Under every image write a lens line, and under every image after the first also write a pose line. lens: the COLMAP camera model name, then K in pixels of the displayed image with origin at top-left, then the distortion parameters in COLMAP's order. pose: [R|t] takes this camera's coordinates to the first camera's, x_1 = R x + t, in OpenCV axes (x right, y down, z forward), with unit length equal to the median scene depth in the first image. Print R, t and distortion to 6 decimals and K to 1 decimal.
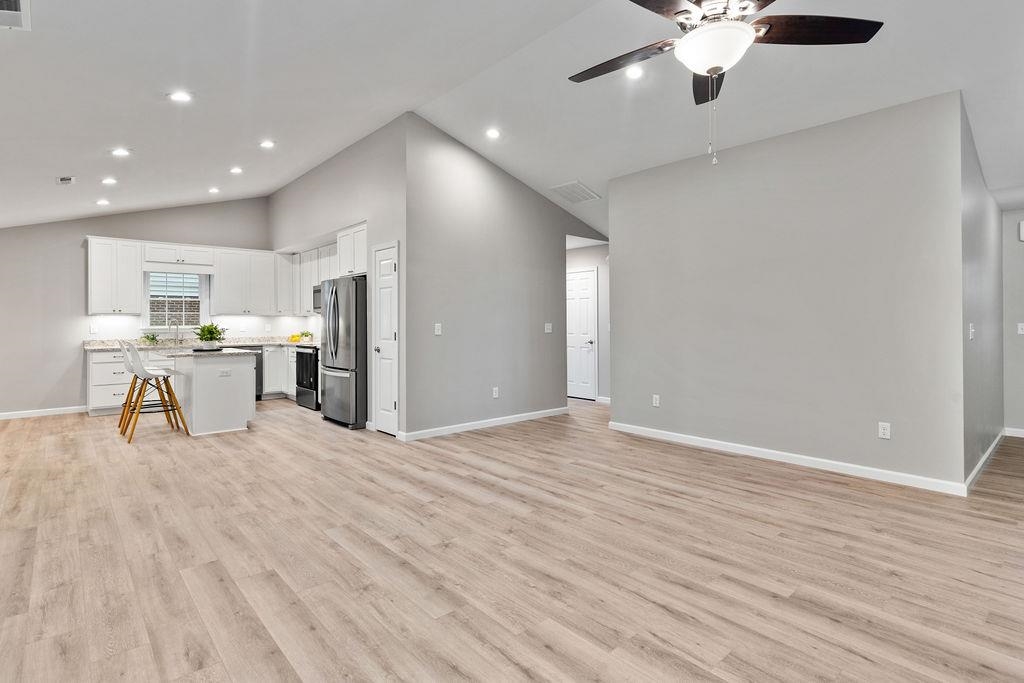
lens RADIAL K [[514.1, 0, 513.7], [0, 514.1, 319.3], [0, 0, 1]] dist [-0.002964, -0.000342]
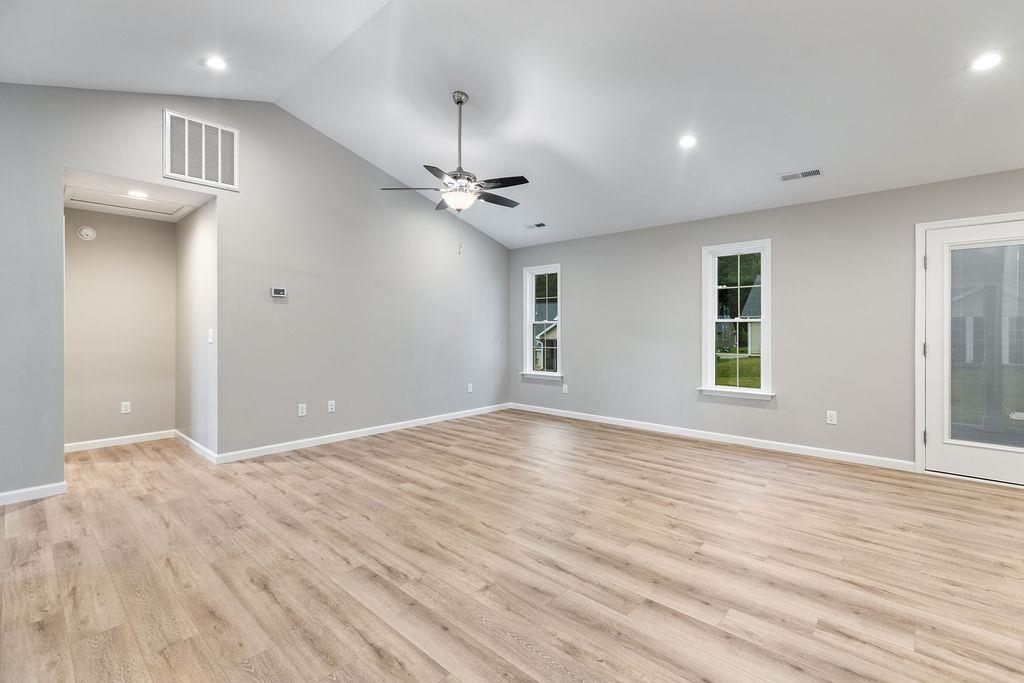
lens RADIAL K [[463.5, 0, 509.0], [0, 463.5, 324.9], [0, 0, 1]] dist [0.002800, -0.000410]
pose [[-0.995970, 0.002507, -0.089656, 0.231174], [0.003810, 0.999890, -0.014360, 0.012194], [0.089610, -0.014644, -0.995869, 1.878098]]
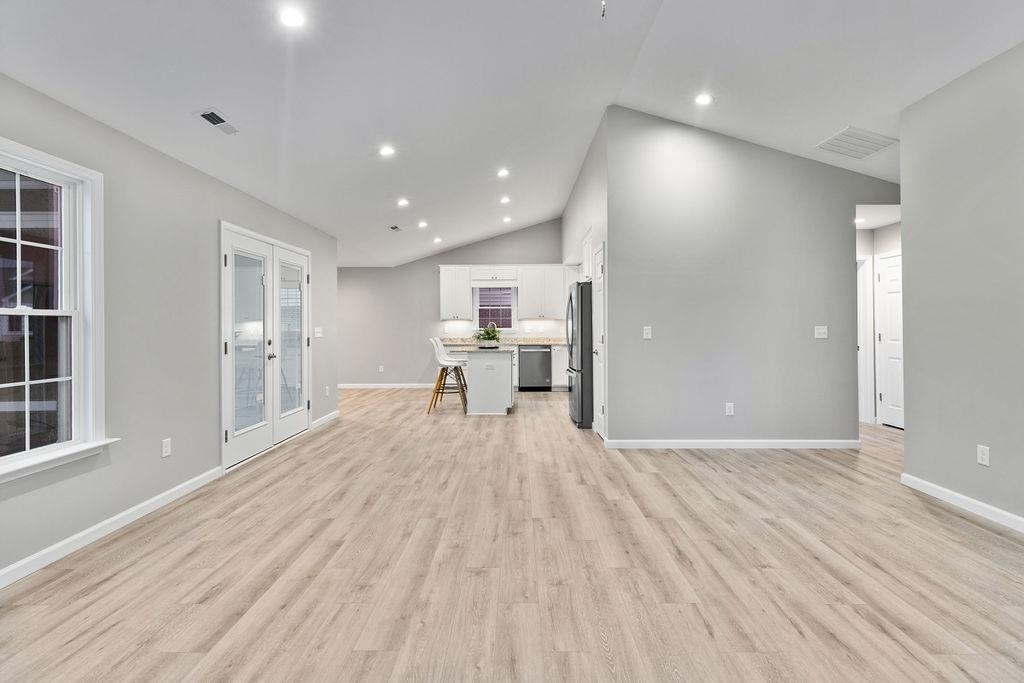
lens RADIAL K [[463.5, 0, 509.0], [0, 463.5, 324.9], [0, 0, 1]] dist [0.002800, -0.000410]
pose [[0.735617, -0.002786, -0.677392, 0.405394], [0.007589, 0.999963, 0.004129, 0.000202], [0.677355, -0.008178, 0.735611, 0.383415]]
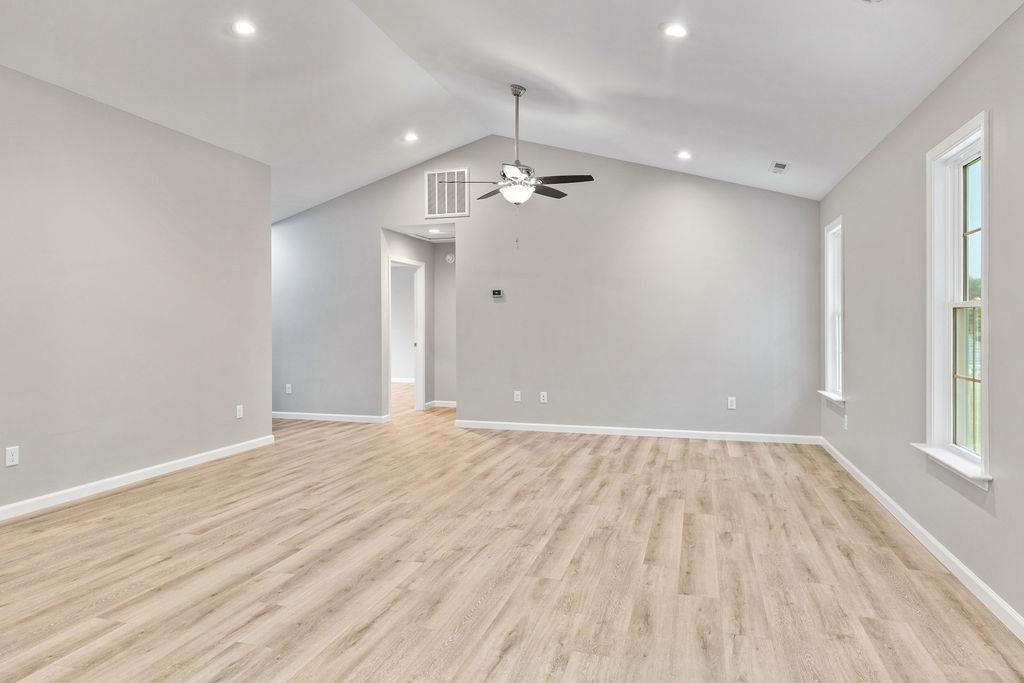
lens RADIAL K [[595.7, 0, 508.4], [0, 595.7, 324.0], [0, 0, 1]] dist [0.002459, 0.000712]
pose [[-0.511719, 0.004330, 0.859142, -1.074366], [0.000259, 0.999988, -0.004885, 0.009822], [-0.859153, -0.002278, -0.511714, 1.460144]]
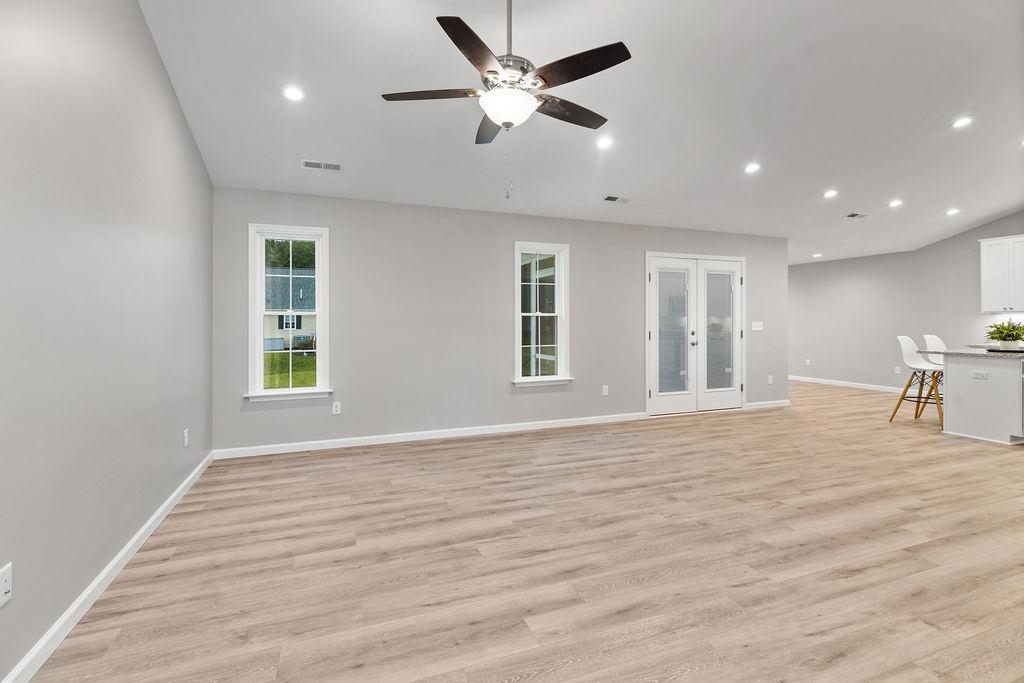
lens RADIAL K [[463.5, 0, 509.0], [0, 463.5, 324.9], [0, 0, 1]] dist [0.002800, -0.000410]
pose [[-0.357390, 0.009722, -0.933905, 0.939879], [0.008129, 0.999940, 0.007299, 0.000534], [0.933920, -0.004983, -0.357448, 0.906119]]
